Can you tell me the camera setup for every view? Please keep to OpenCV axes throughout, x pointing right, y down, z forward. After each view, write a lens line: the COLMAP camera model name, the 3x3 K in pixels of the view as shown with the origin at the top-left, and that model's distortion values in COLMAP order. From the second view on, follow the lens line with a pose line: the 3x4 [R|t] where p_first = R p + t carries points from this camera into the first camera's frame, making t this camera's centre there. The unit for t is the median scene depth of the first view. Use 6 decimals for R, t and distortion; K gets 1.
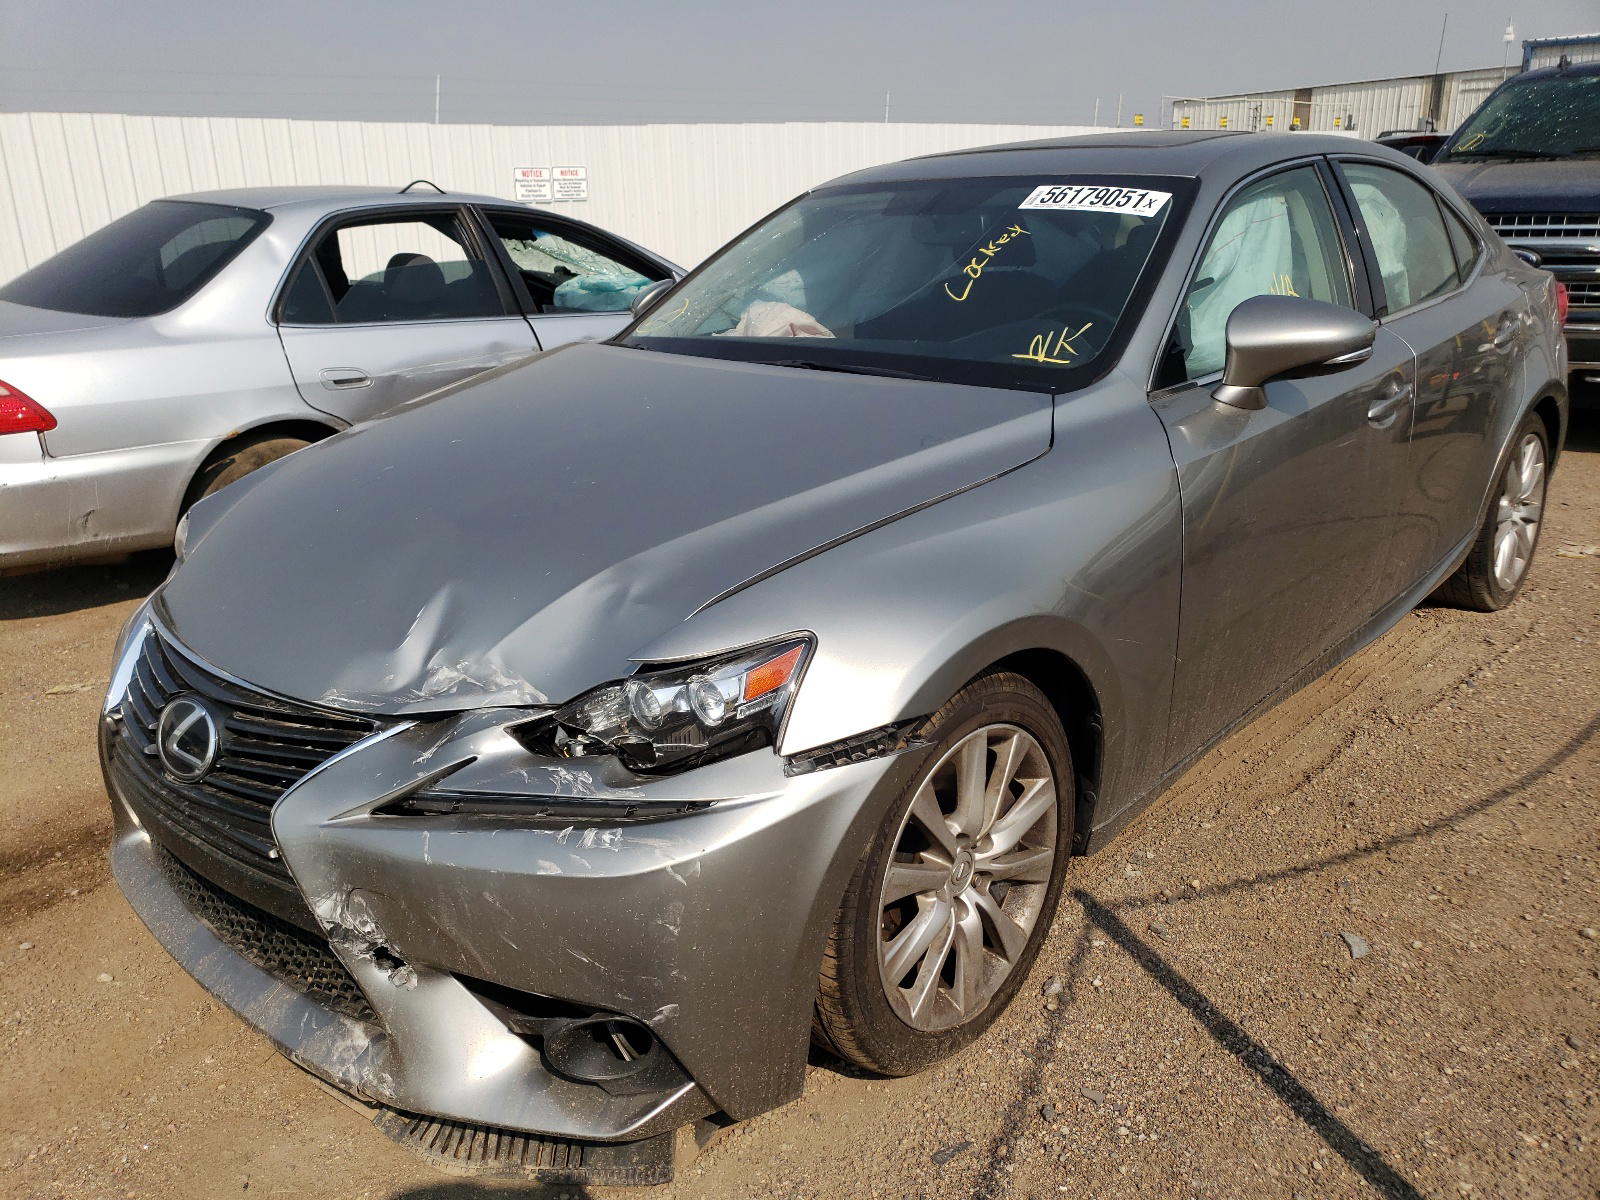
lens RADIAL K [[1305.4, 0, 799.9], [0, 1305.4, 588.4], [0, 0, 1]] dist [-0.000569, -0.003941]
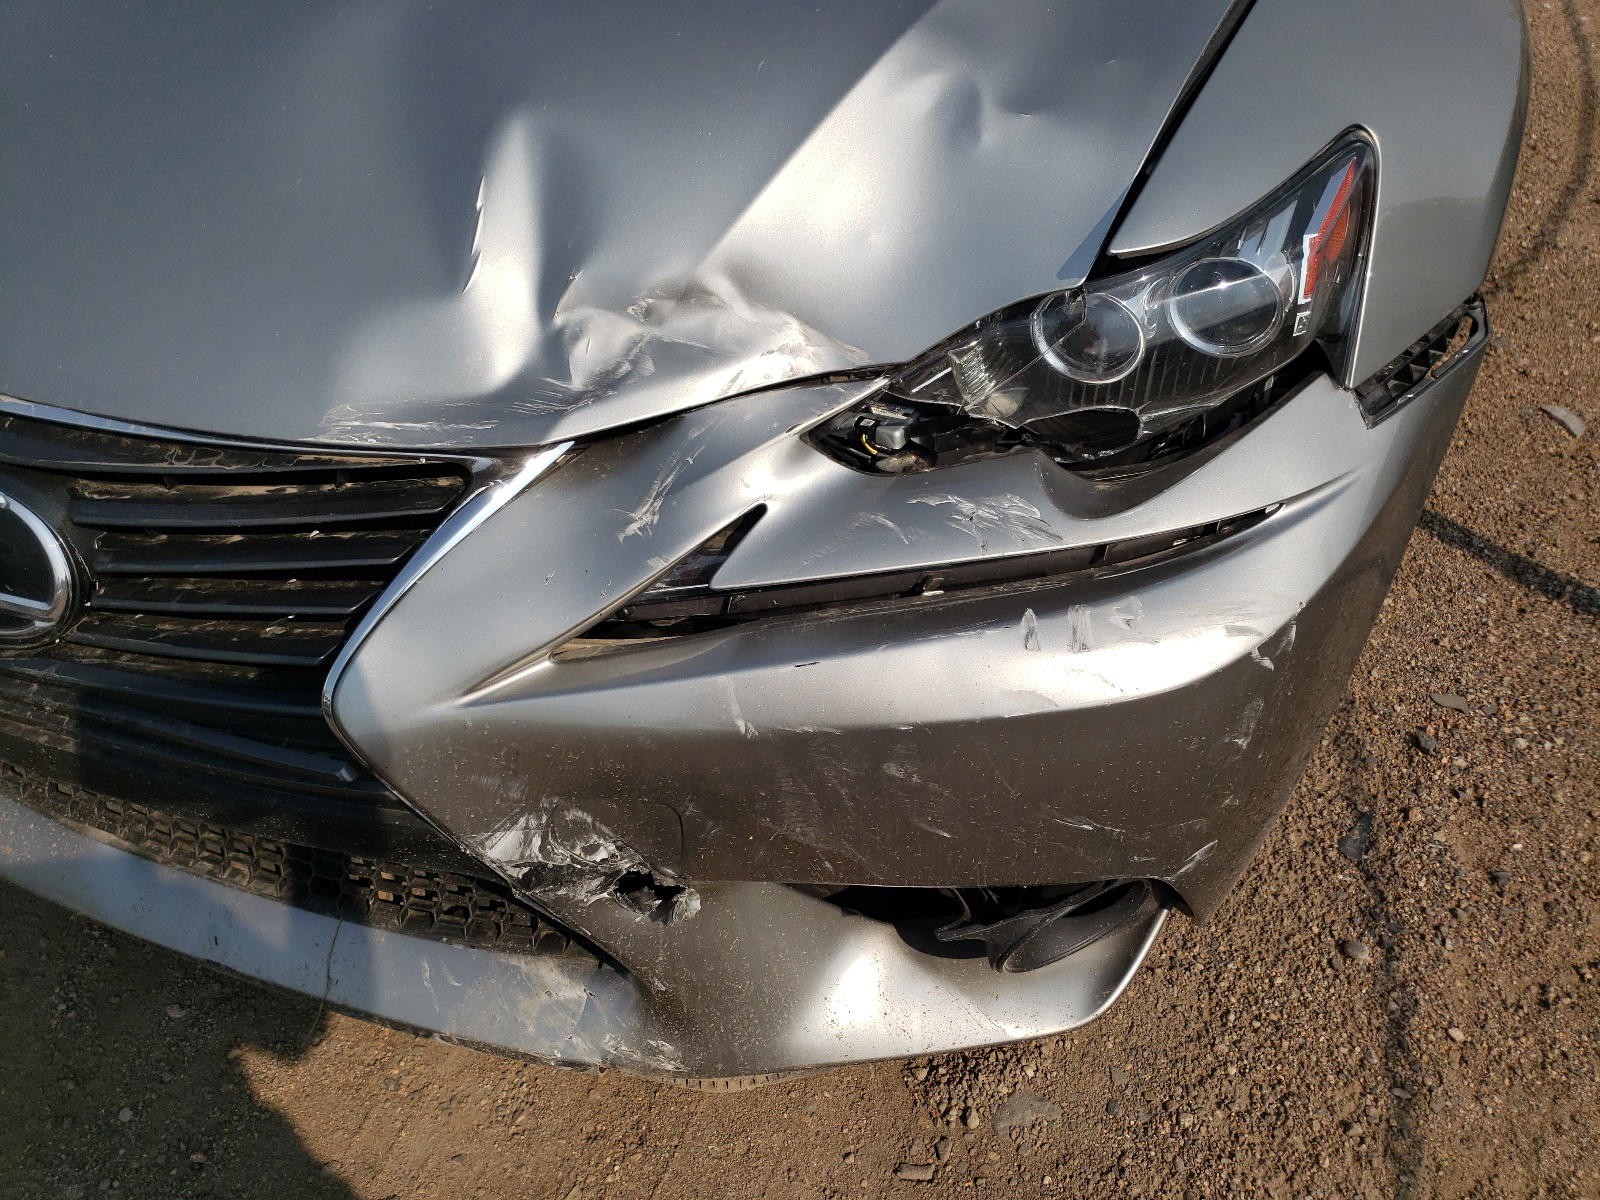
lens RADIAL K [[1305.4, 0, 799.9], [0, 1305.4, 588.4], [0, 0, 1]] dist [-0.000569, -0.003941]
pose [[0.923035, -0.241992, 0.299077, -0.385087], [0.089061, 0.890684, 0.445813, -0.057291], [-0.374266, -0.384865, 0.843684, 0.570213]]
